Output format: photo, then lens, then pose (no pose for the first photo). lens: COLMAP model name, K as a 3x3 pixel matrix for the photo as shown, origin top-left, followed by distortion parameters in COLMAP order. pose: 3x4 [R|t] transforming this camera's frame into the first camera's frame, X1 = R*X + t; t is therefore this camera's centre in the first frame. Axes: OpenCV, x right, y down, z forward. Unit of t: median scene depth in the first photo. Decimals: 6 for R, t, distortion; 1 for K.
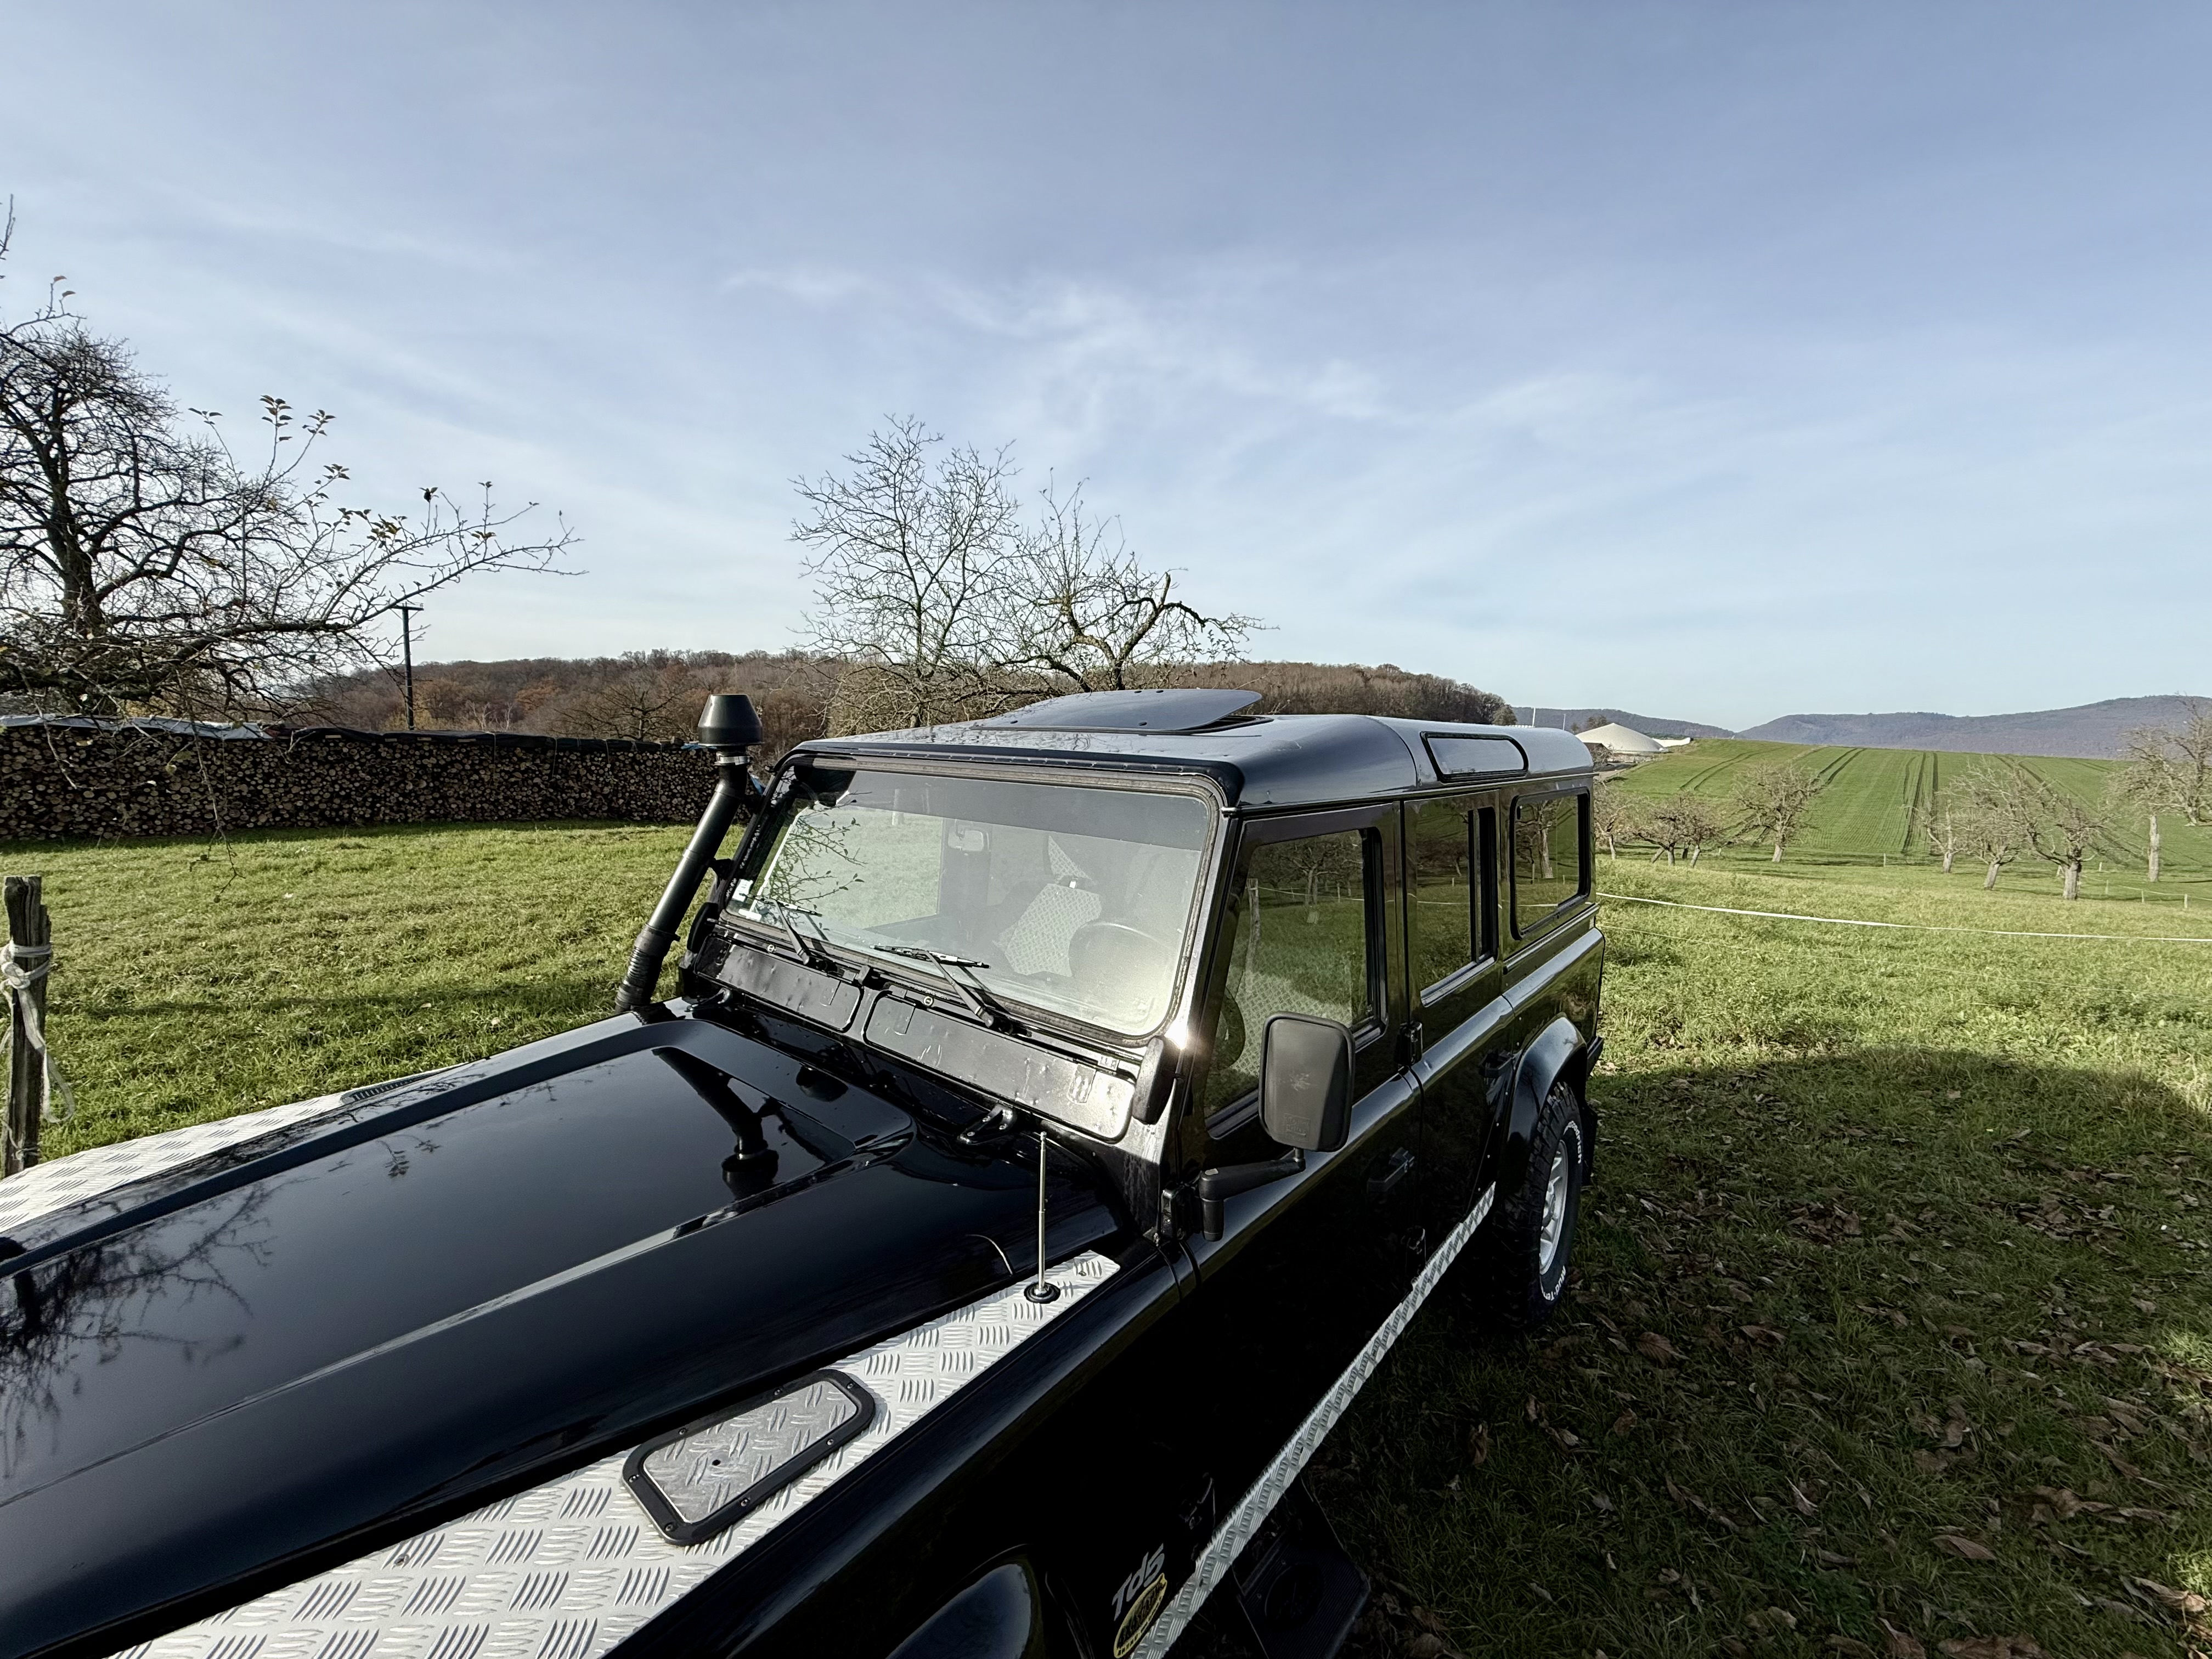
lens RADIAL K [[883.4, 0, 1097.0], [0, 883.4, 825.2], [0, 0, 1]] dist [0.002578, -0.000661]
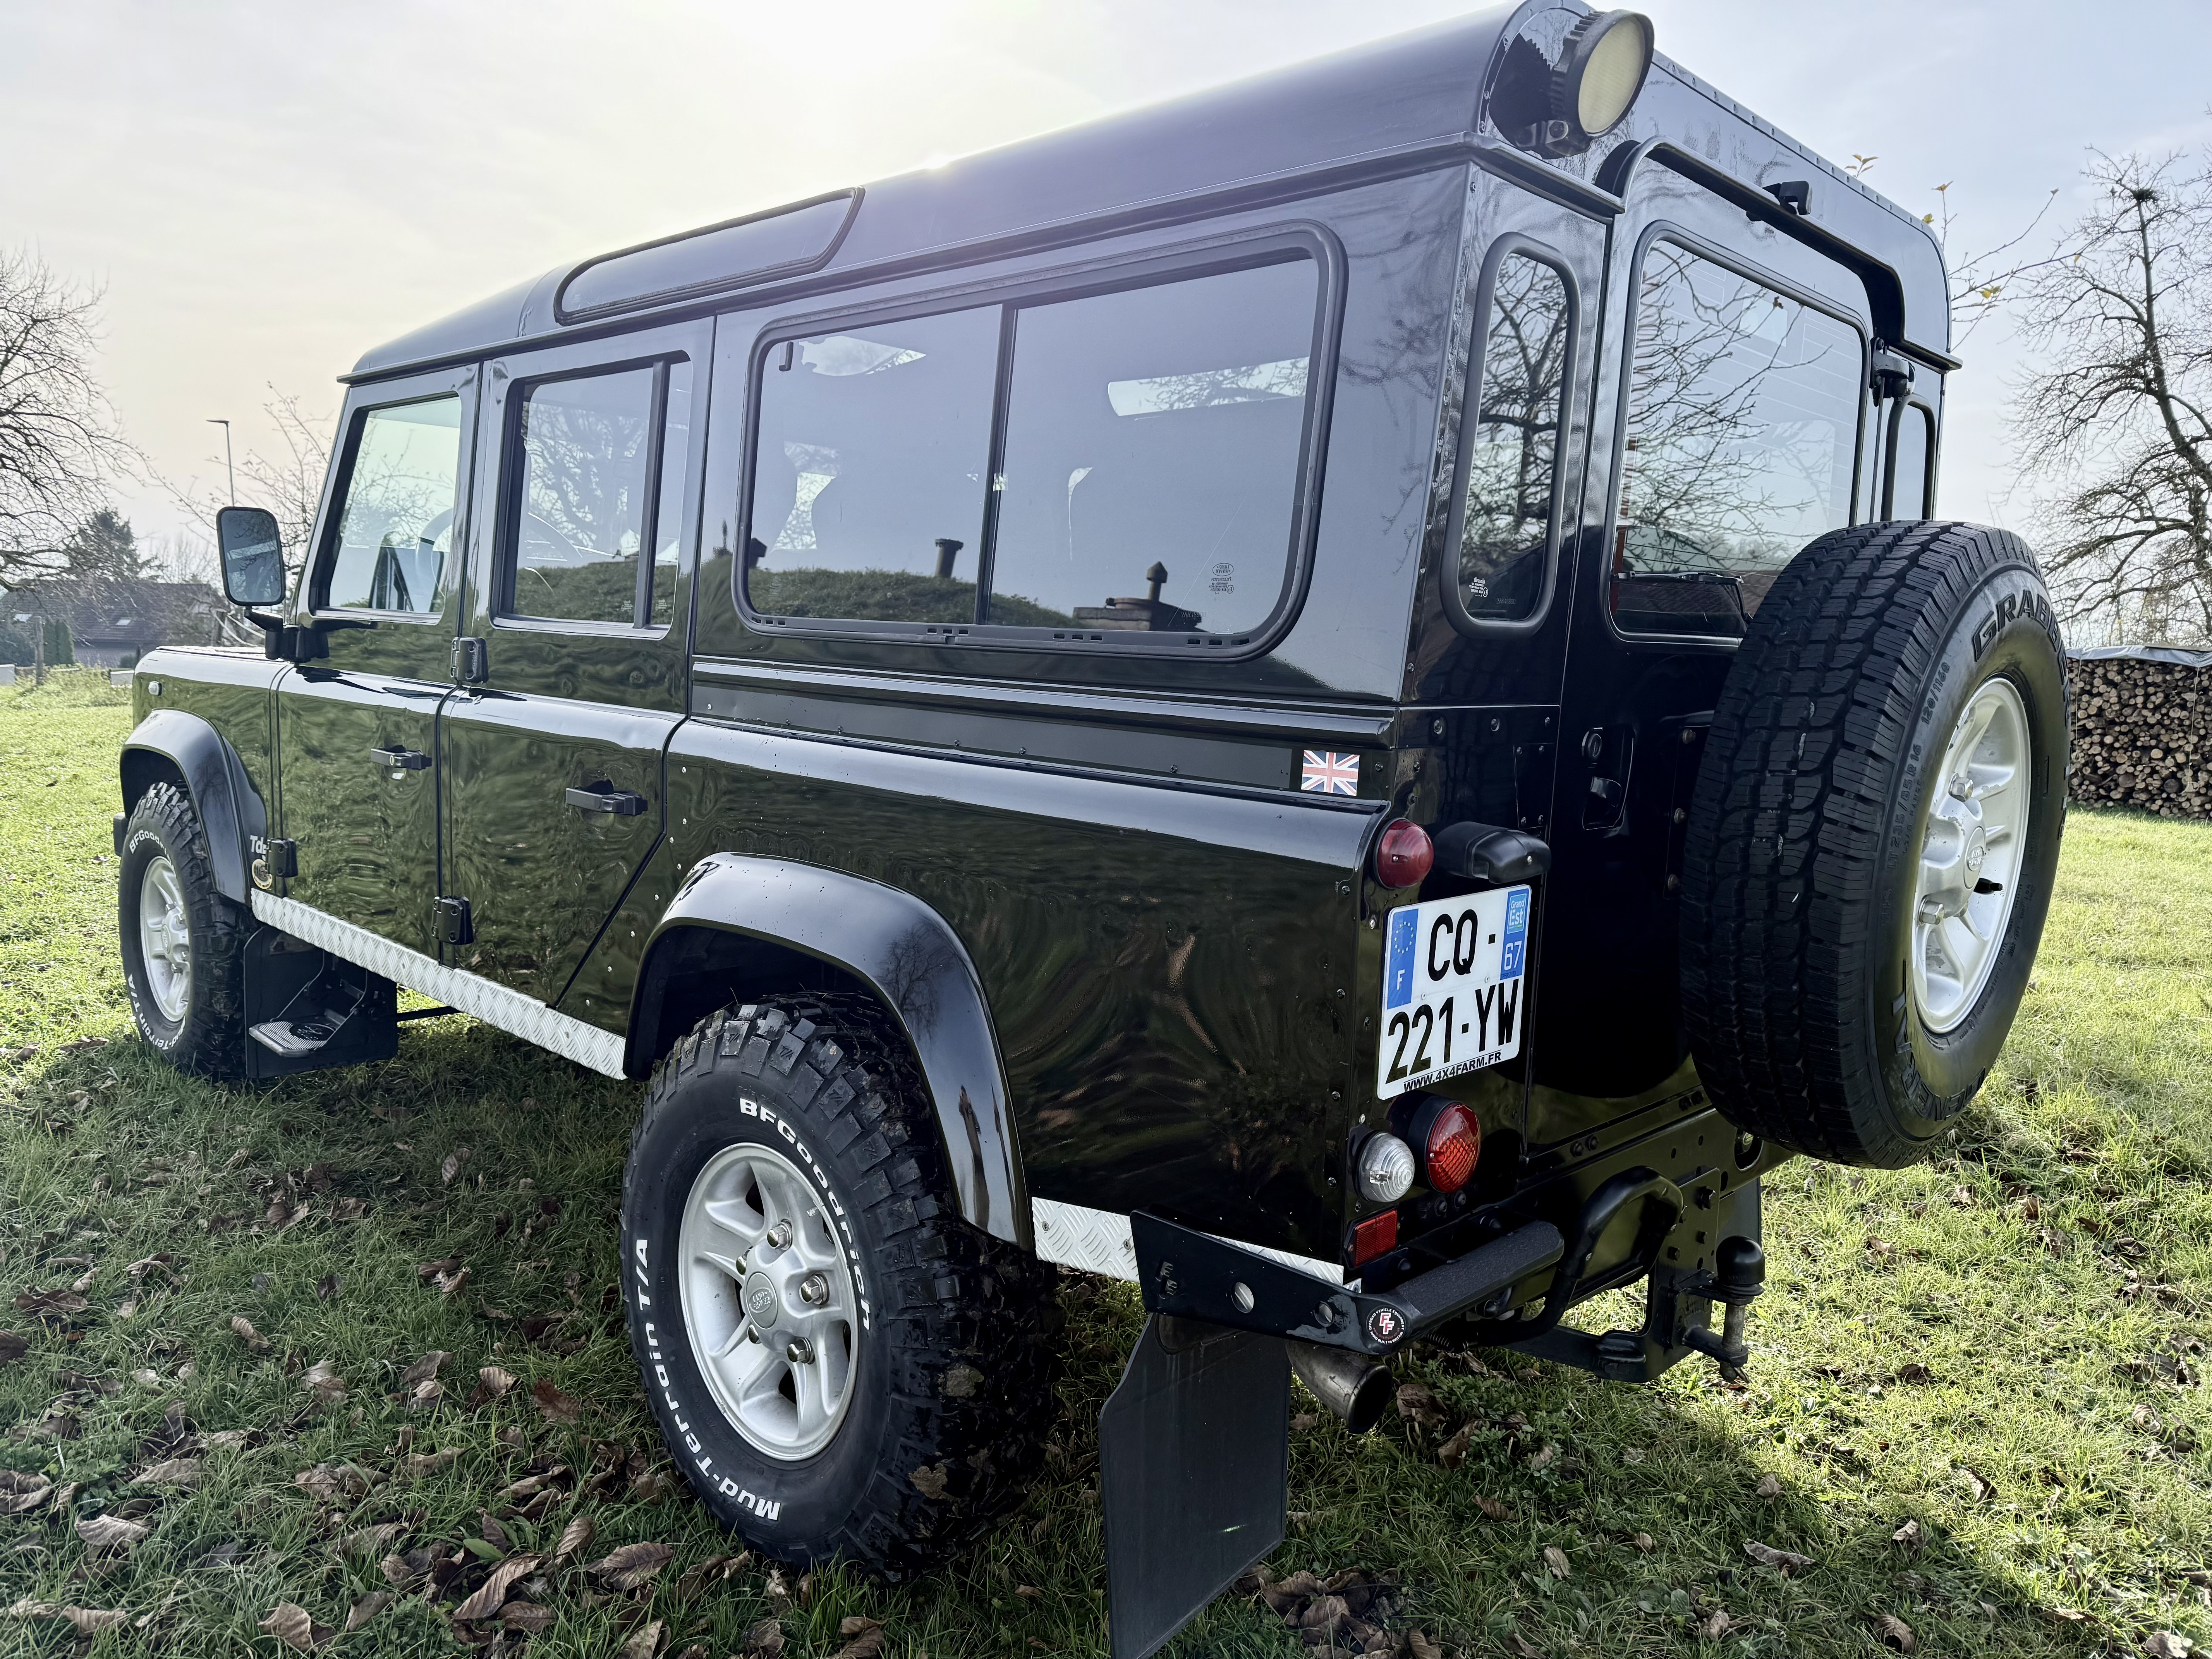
lens RADIAL K [[1575.7, 0, 1099.0], [0, 1575.7, 842.0], [0, 0, 1]] dist [0.036346, -0.041433]
pose [[-0.066393, 0.105737, -0.992175, 0.994914], [-0.154028, 0.981364, 0.114891, 0.089484], [0.985833, 0.160451, -0.048869, 0.918952]]
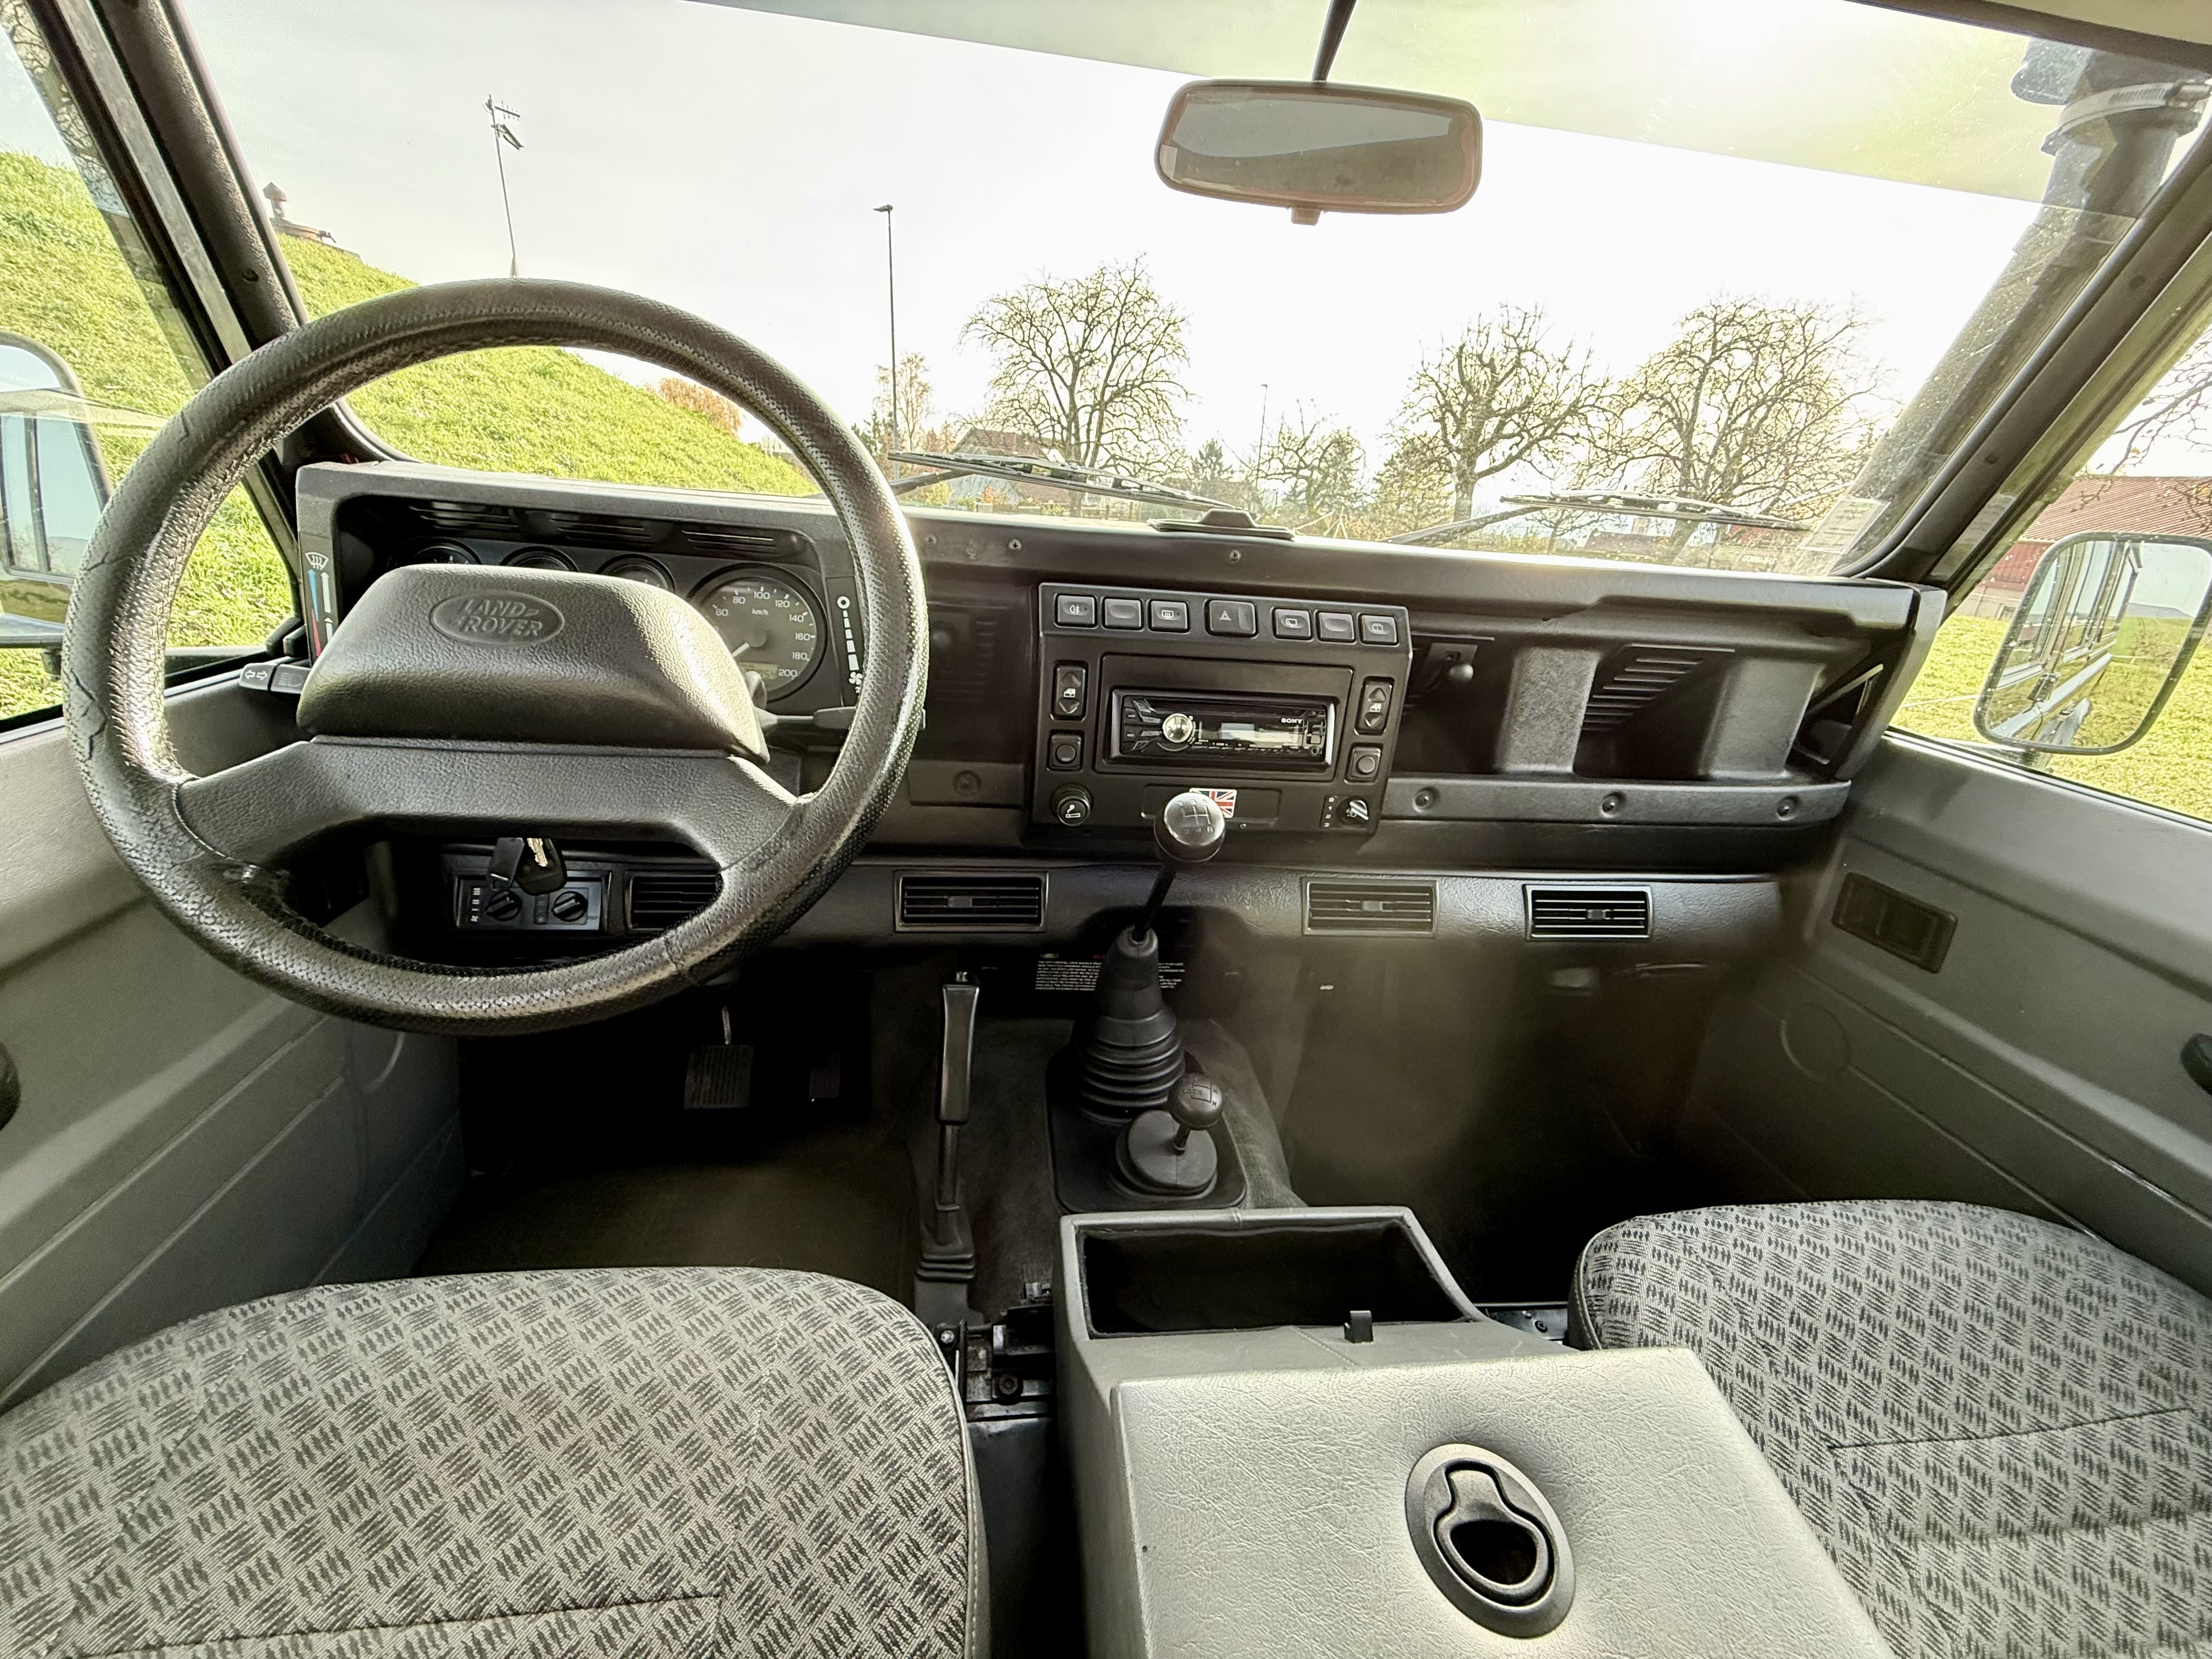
lens RADIAL K [[883.4, 0, 1097.5], [0, 883.4, 822.6], [0, 0, 1]] dist [0.002578, -0.000661]
pose [[-0.676582, 0.196345, -0.709708, 0.086073], [-0.178079, 0.891561, 0.416422, 0.056756], [0.714510, 0.408128, -0.568249, 0.615390]]
